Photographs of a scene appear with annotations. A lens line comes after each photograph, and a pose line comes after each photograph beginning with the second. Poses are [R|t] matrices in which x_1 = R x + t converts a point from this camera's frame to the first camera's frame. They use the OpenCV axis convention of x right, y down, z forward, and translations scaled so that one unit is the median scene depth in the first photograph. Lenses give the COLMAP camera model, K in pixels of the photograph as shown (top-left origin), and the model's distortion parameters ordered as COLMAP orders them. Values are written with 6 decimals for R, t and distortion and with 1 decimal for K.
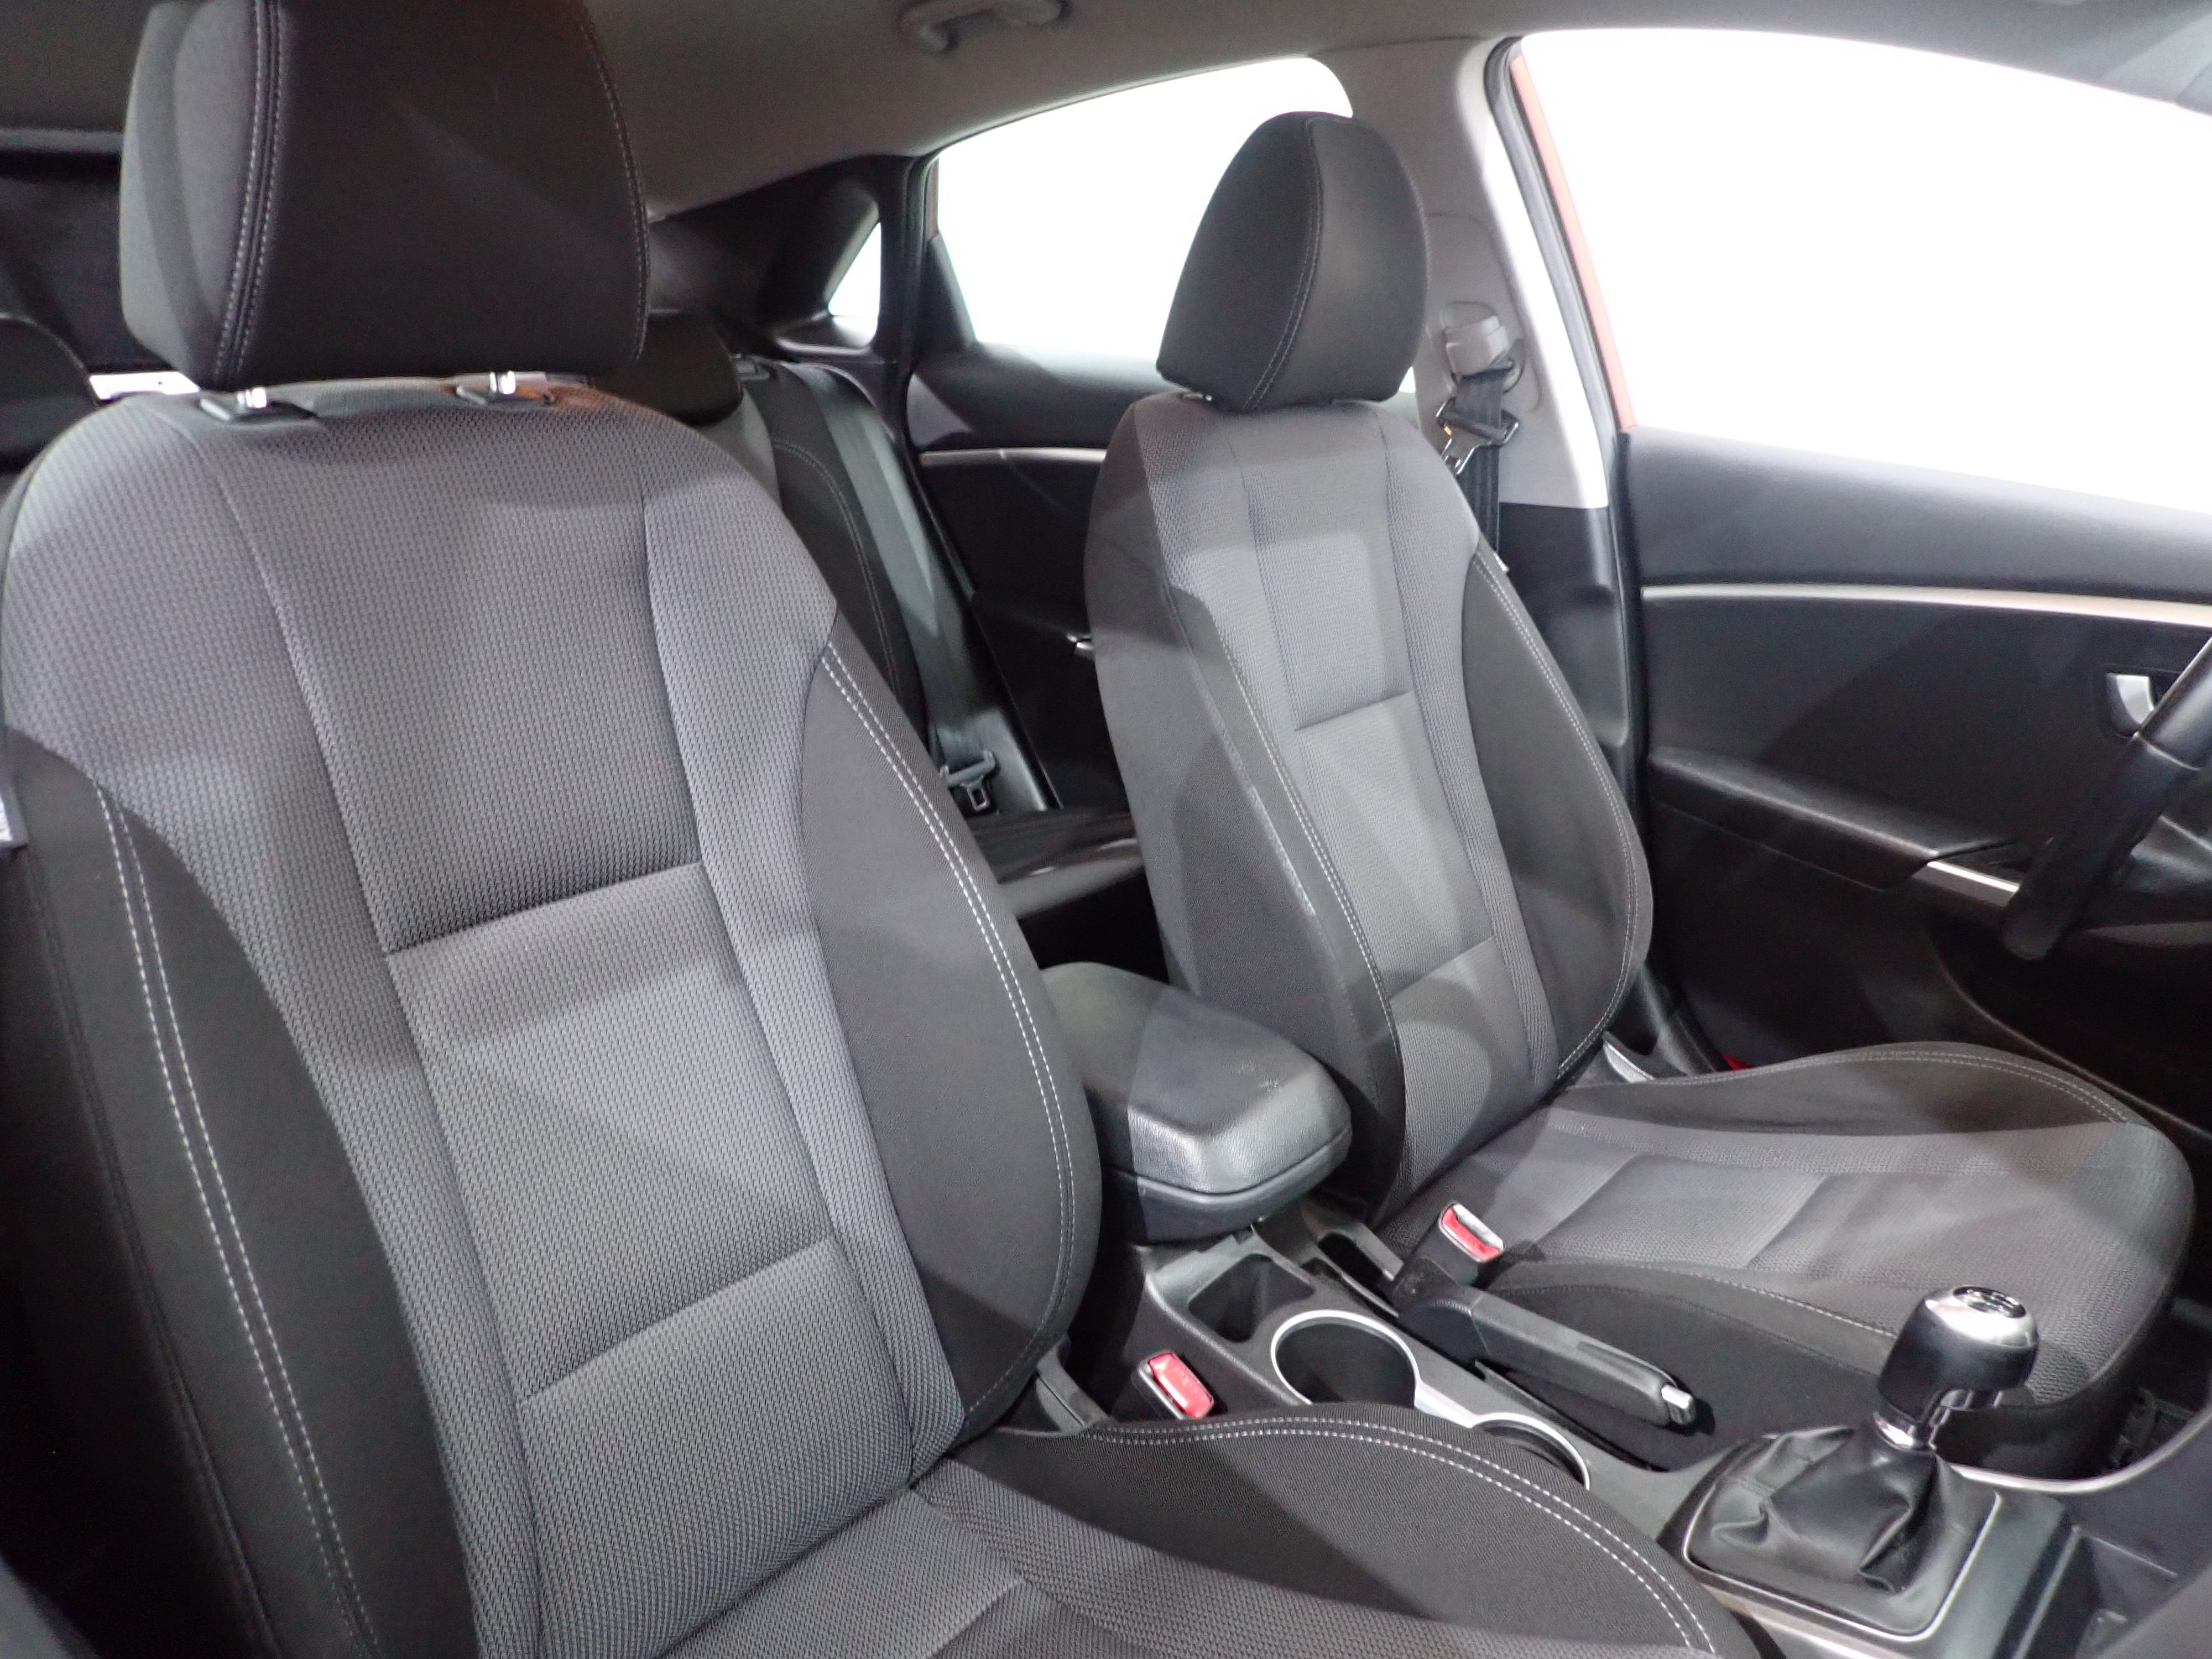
lens RADIAL K [[1607.4, 0, 1109.3], [0, 1607.4, 841.5], [0, 0, 1]] dist [0.000888, -0.015860]
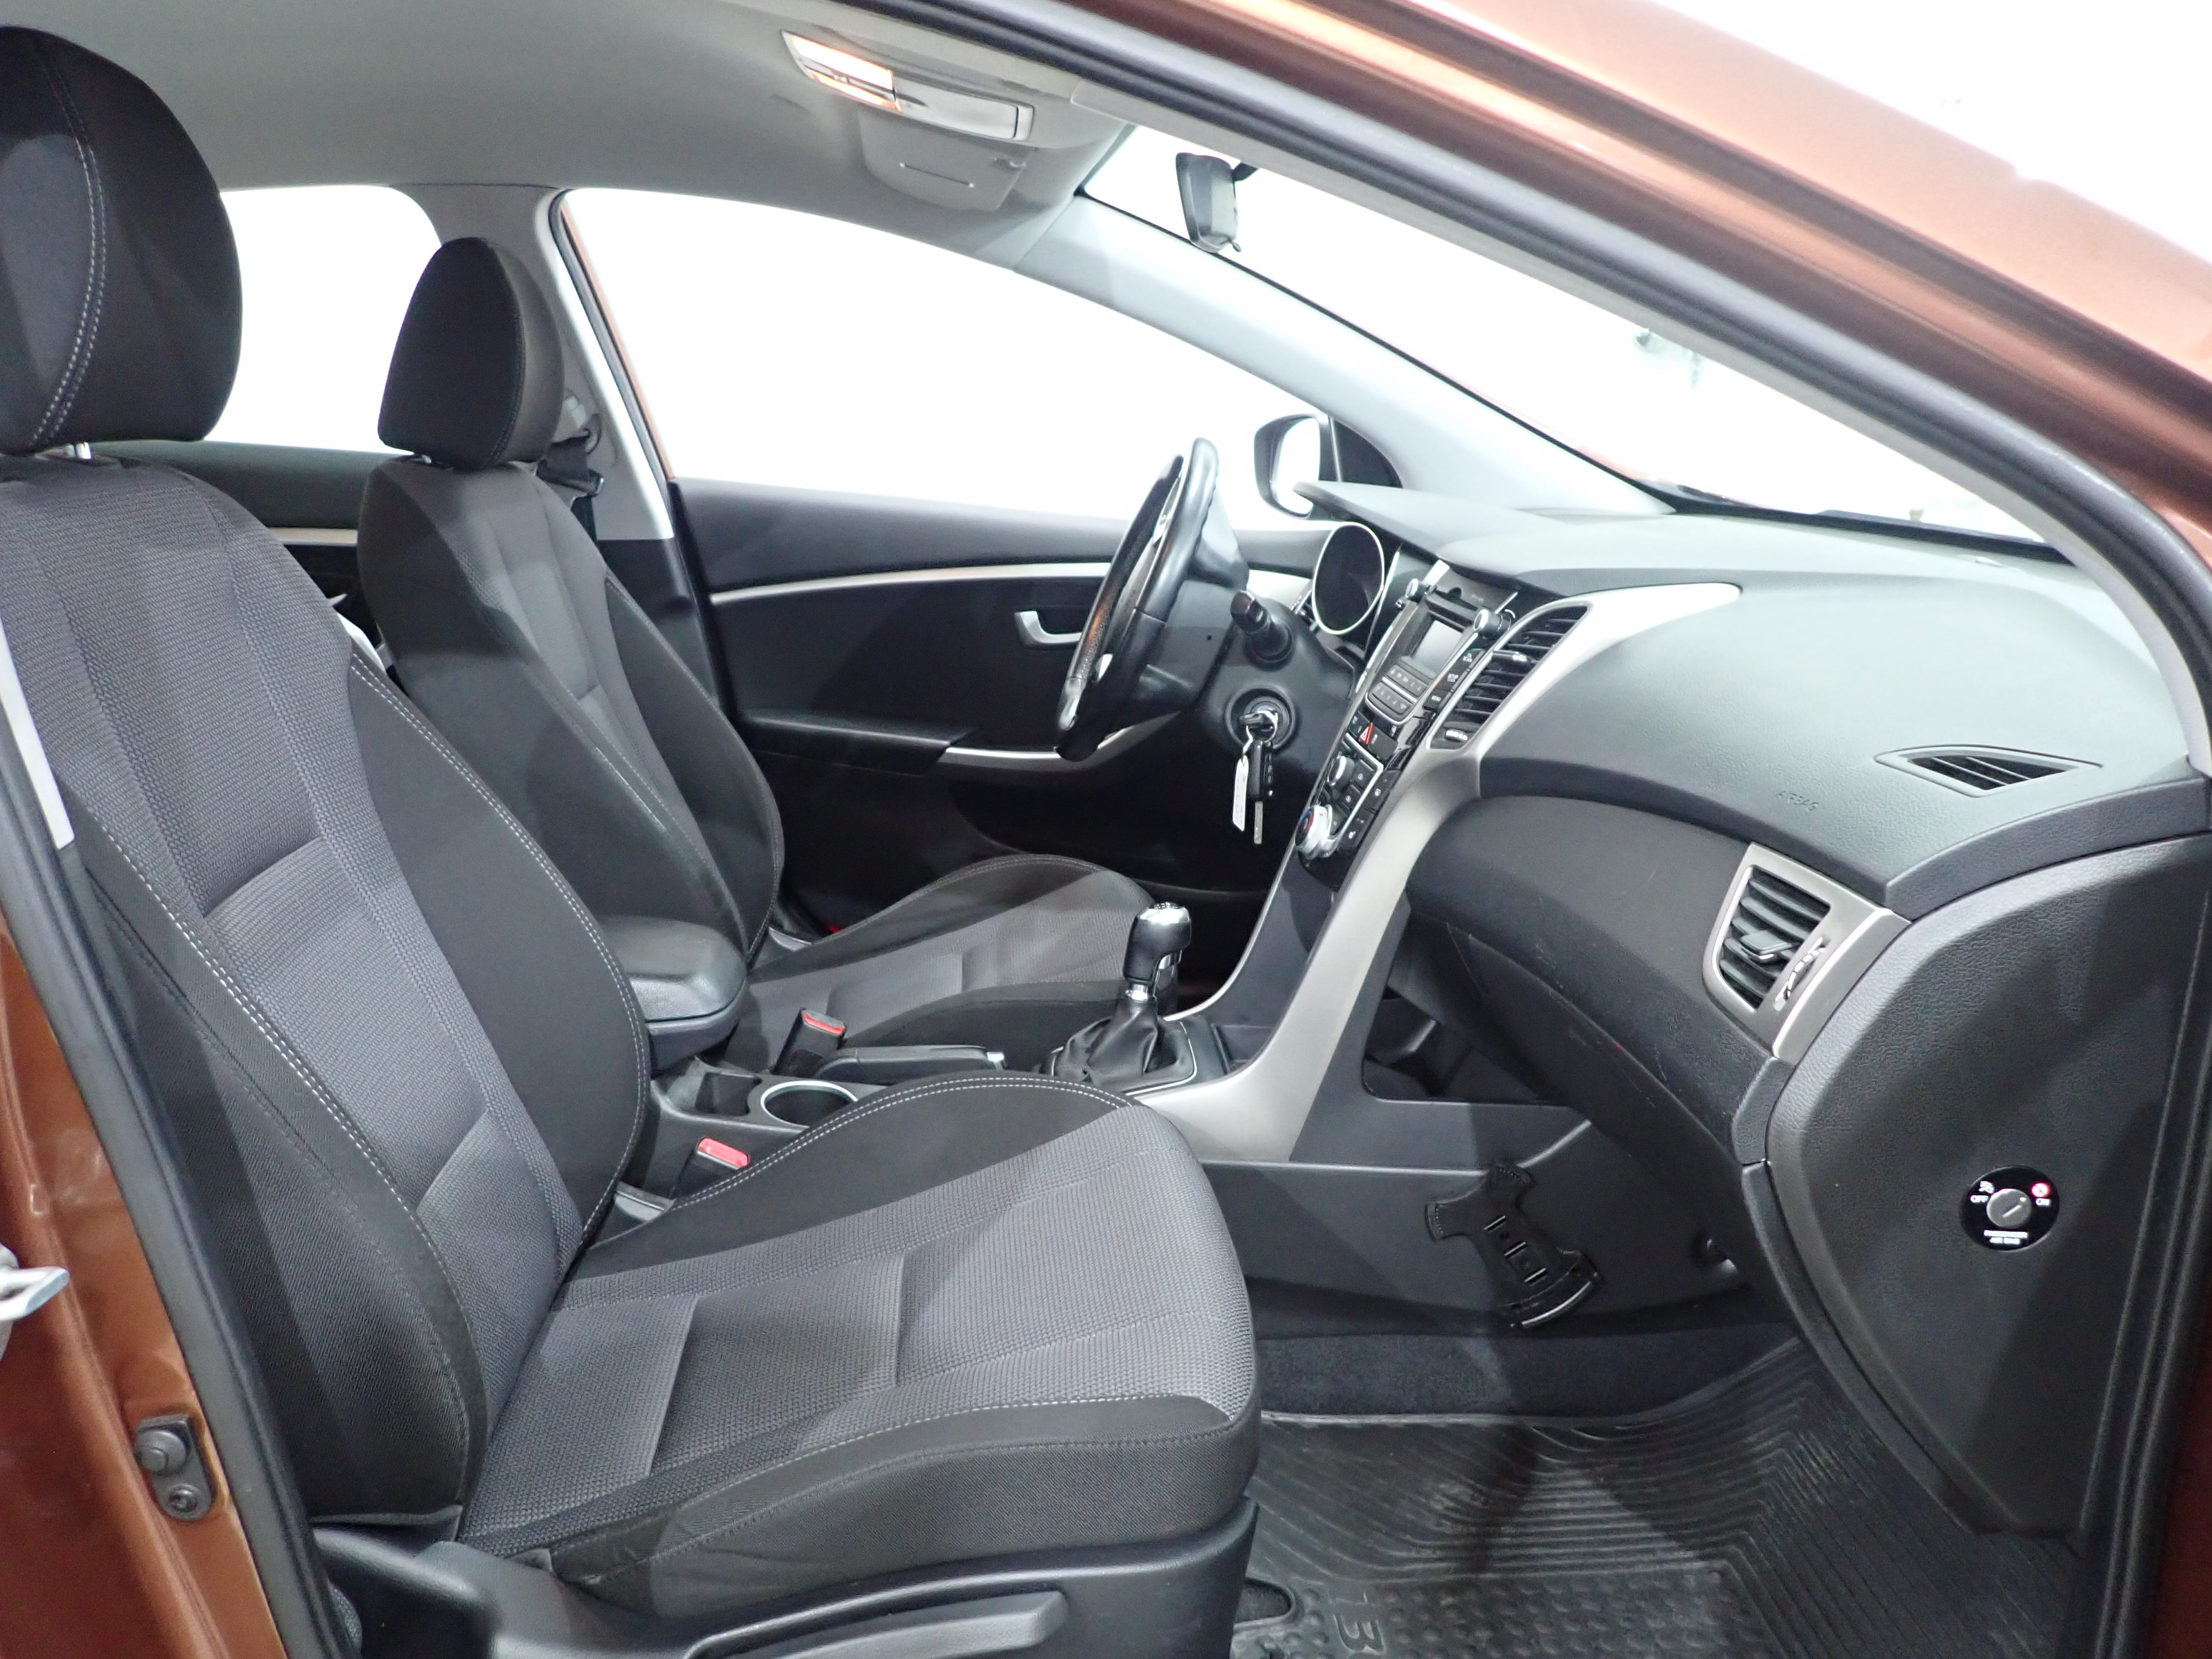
lens RADIAL K [[1607.4, 0, 1098.4], [0, 1607.4, 831.8], [0, 0, 1]] dist [0.000888, -0.015860]
pose [[0.693860, -0.189732, 0.694666, -0.432183], [0.228155, 0.972890, 0.037833, 0.060429], [-0.683011, 0.132240, 0.718337, -0.168336]]
